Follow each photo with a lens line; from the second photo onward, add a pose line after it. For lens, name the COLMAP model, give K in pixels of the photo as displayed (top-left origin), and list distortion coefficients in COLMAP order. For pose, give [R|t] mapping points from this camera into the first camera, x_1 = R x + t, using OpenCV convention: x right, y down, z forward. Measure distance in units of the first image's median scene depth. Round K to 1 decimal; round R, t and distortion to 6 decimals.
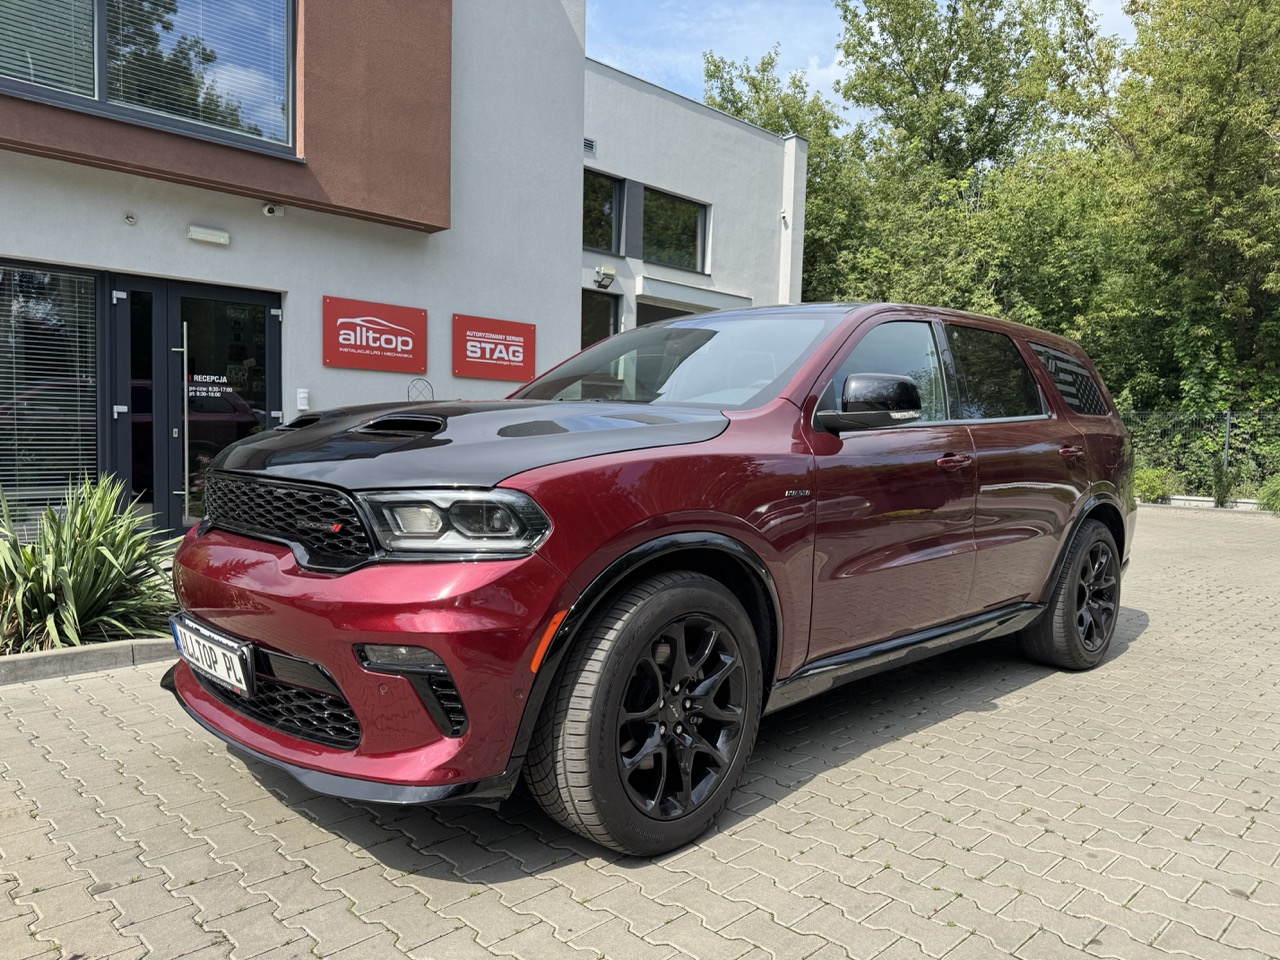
lens RADIAL K [[893.7, 0, 645.6], [0, 893.7, 481.0], [0, 0, 1]] dist [0.070639, -0.077164]
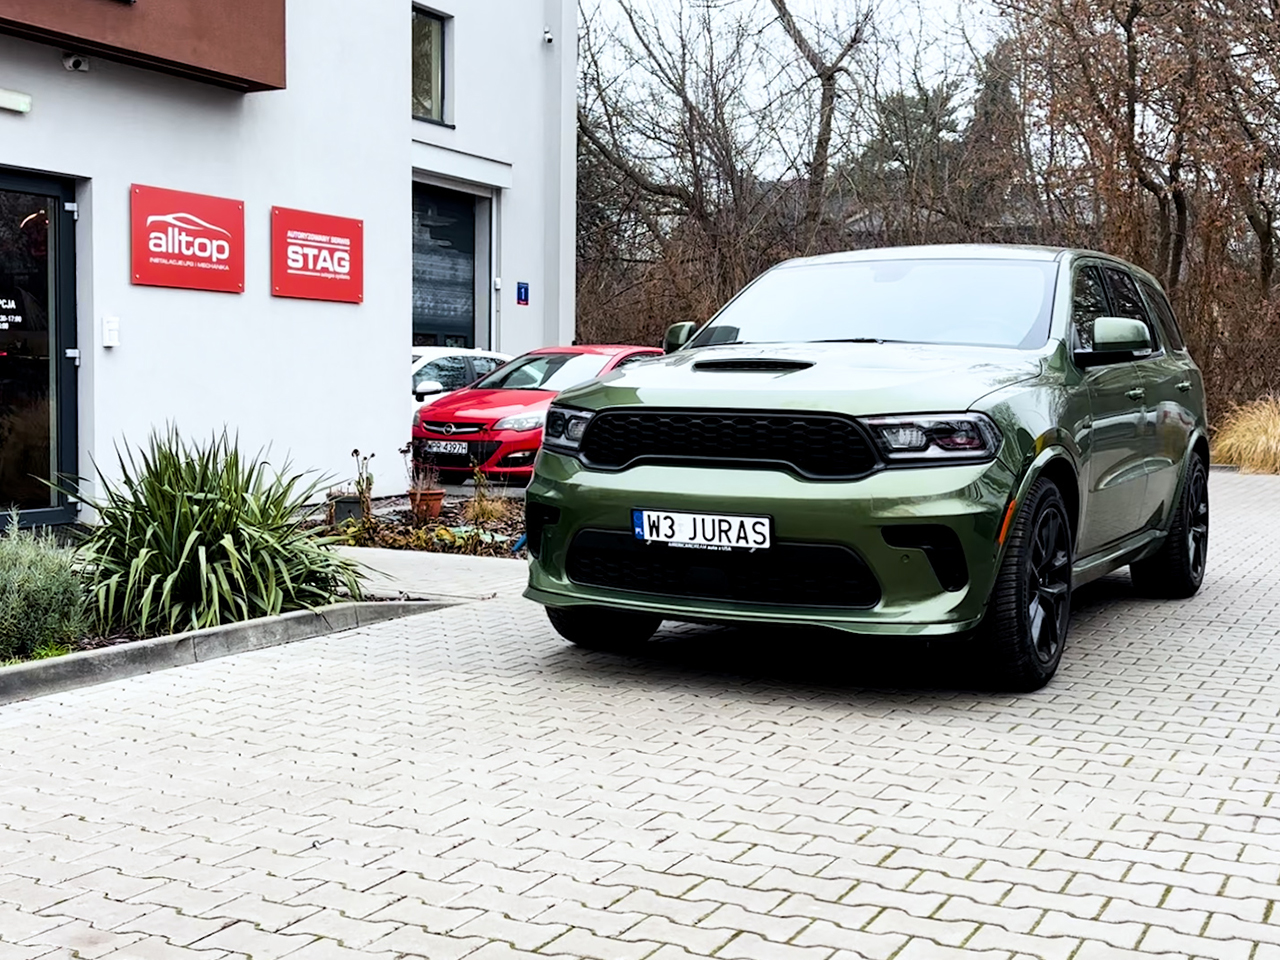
lens RADIAL K [[1577.9, 0, 588.1], [0, 1577.9, 457.3], [0, 0, 1]] dist [0.088653, -0.032312]
pose [[0.960980, -0.025861, 0.275407, -0.310388], [0.024922, 0.999666, 0.006911, 0.006748], [-0.275494, 0.000223, 0.961303, -0.247580]]
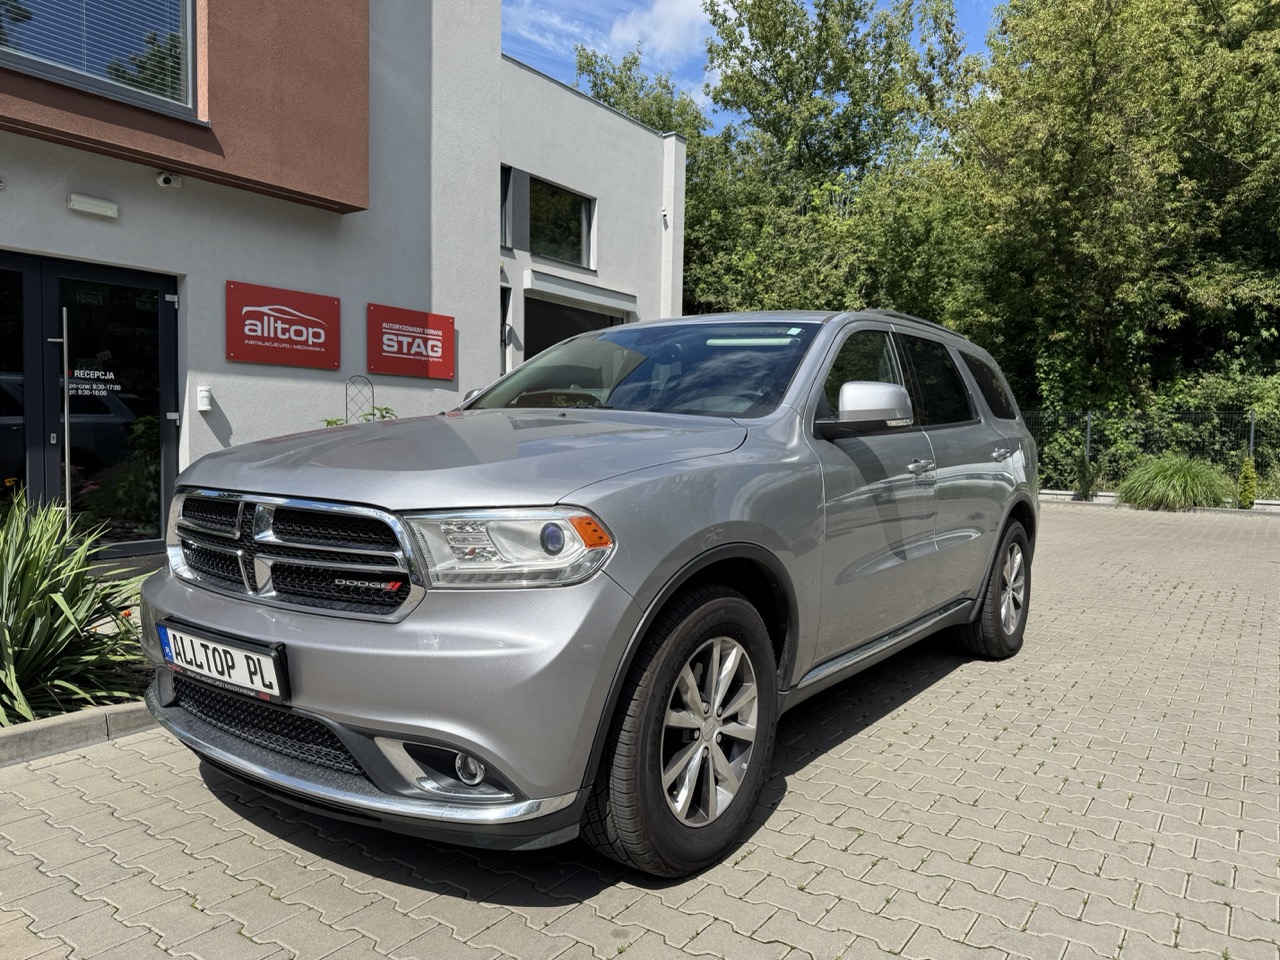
lens RADIAL K [[898.3, 0, 643.6], [0, 898.3, 485.1], [0, 0, 1]] dist [0.009012, -0.005274]
pose [[0.985956, -0.013756, 0.166435, -0.090539], [0.012732, 0.999893, 0.007221, -0.006524], [-0.166516, -0.005001, 0.986026, 0.059919]]
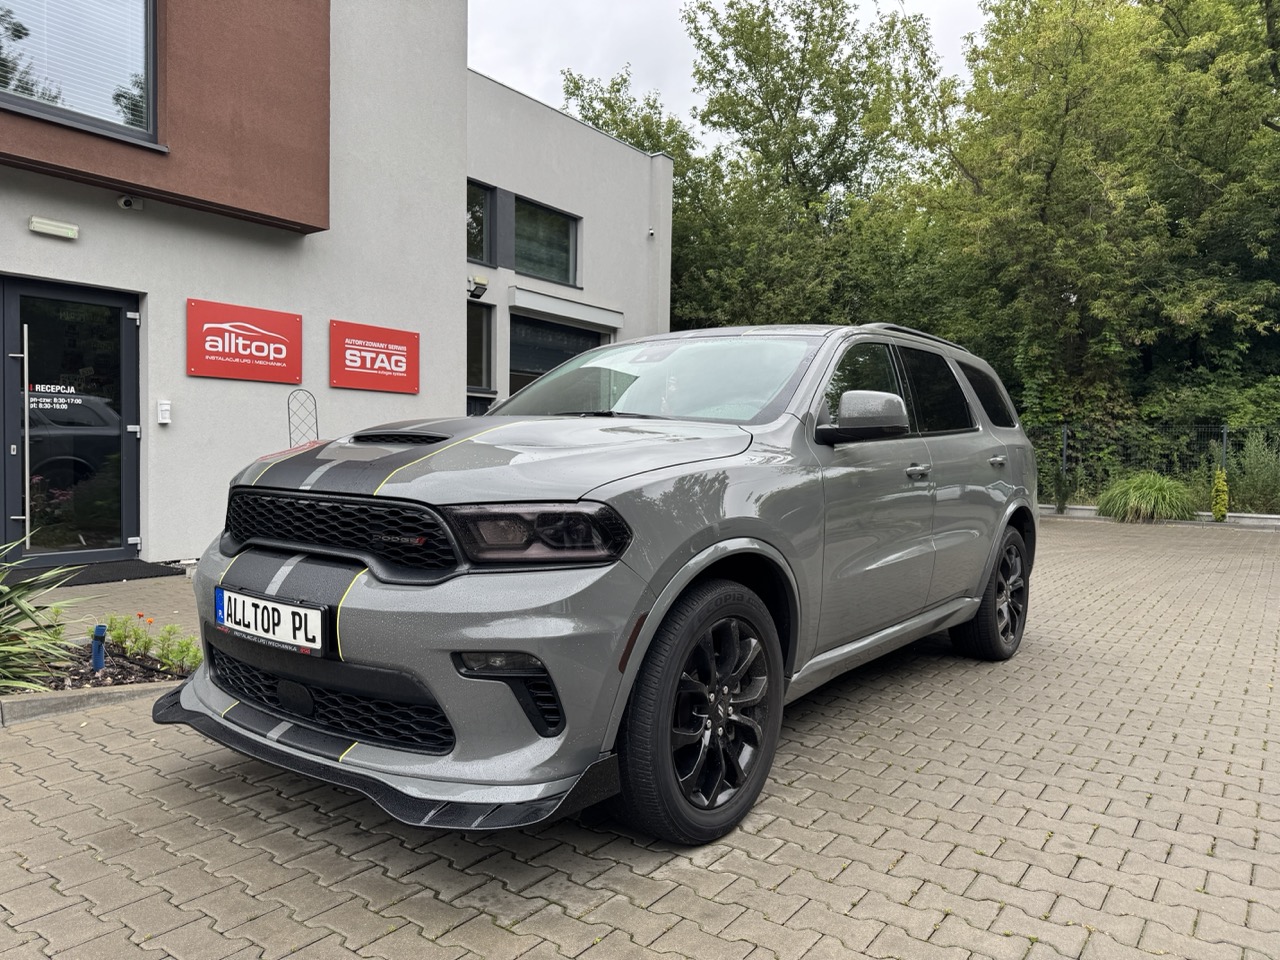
lens RADIAL K [[894.5, 0, 641.9], [0, 894.5, 483.7], [0, 0, 1]] dist [0.016264, -0.009934]
pose [[0.987687, -0.011015, 0.156056, -0.040575], [0.012877, 0.999857, -0.010925, -0.002039], [-0.155913, 0.012800, 0.987688, 0.031124]]
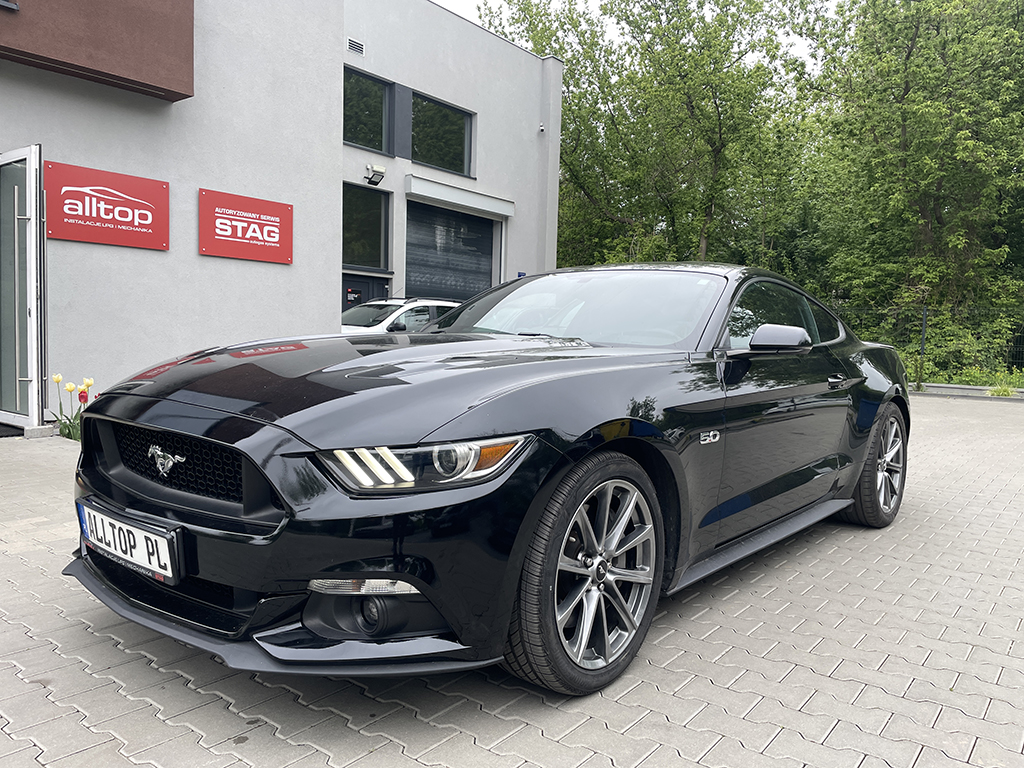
lens RADIAL K [[770.4, 0, 528.1], [0, 770.4, 381.7], [0, 0, 1]] dist [0.017993, -0.006423]
pose [[0.990812, -0.002472, 0.135221, 0.018068], [0.000504, 0.999893, 0.014590, 0.006167], [-0.135243, -0.014388, 0.990708, 0.133523]]
